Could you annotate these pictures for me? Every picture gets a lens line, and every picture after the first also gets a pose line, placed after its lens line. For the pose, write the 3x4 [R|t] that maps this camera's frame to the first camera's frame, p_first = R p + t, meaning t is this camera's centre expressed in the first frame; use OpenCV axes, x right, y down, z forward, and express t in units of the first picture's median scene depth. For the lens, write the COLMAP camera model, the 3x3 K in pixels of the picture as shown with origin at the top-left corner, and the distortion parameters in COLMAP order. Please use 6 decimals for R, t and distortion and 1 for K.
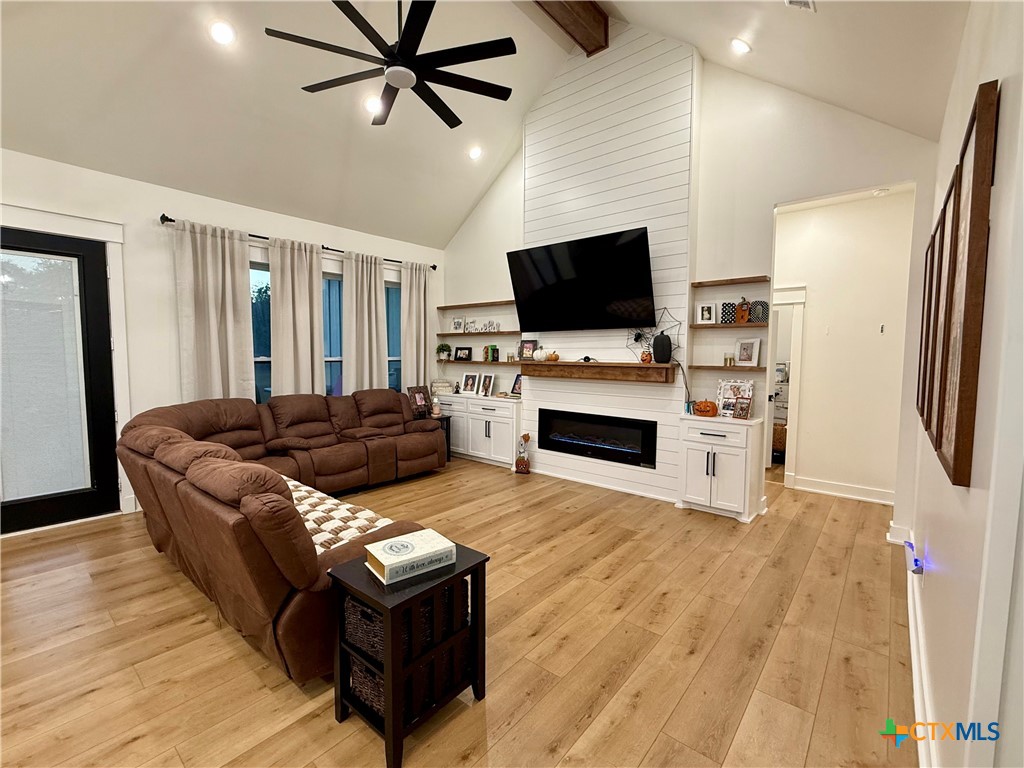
lens RADIAL K [[447.2, 0, 514.8], [0, 447.2, 383.1], [0, 0, 1]] dist [0.004962, 0.000116]
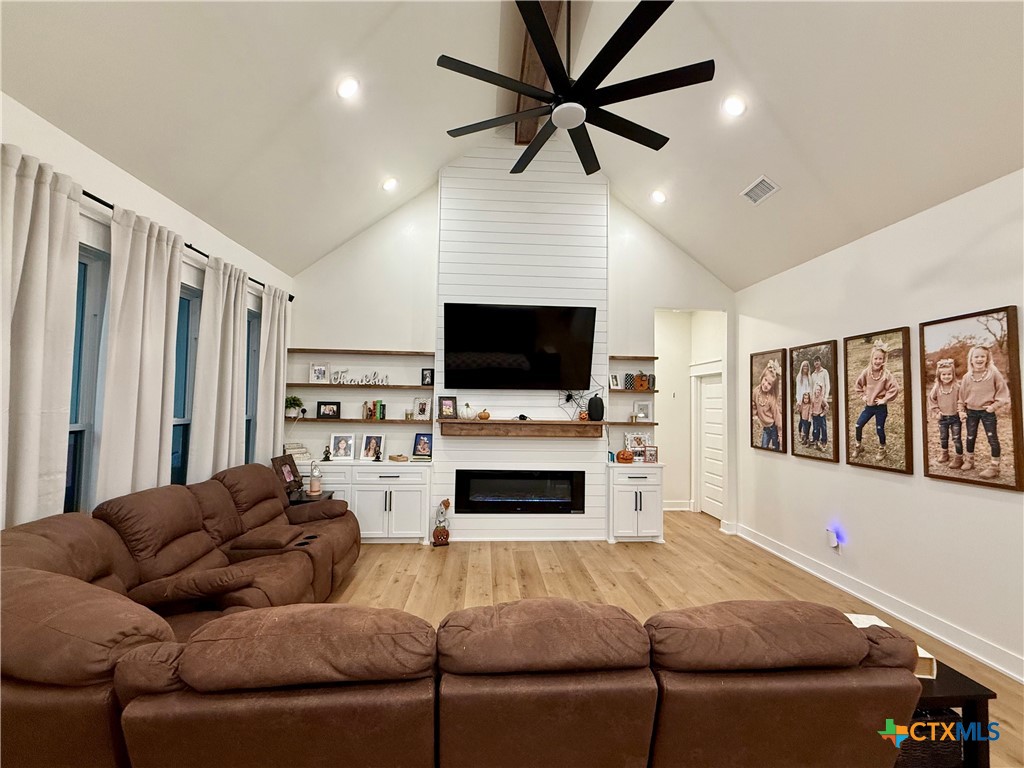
lens RADIAL K [[418.9, 0, 510.9], [0, 418.9, 385.3], [0, 0, 1]] dist [0.000752, -0.000163]
pose [[0.724744, 0.034215, 0.688168, -0.516425], [0.034935, 0.995657, -0.086294, -0.043506], [-0.688132, 0.086583, 0.720401, 0.301859]]
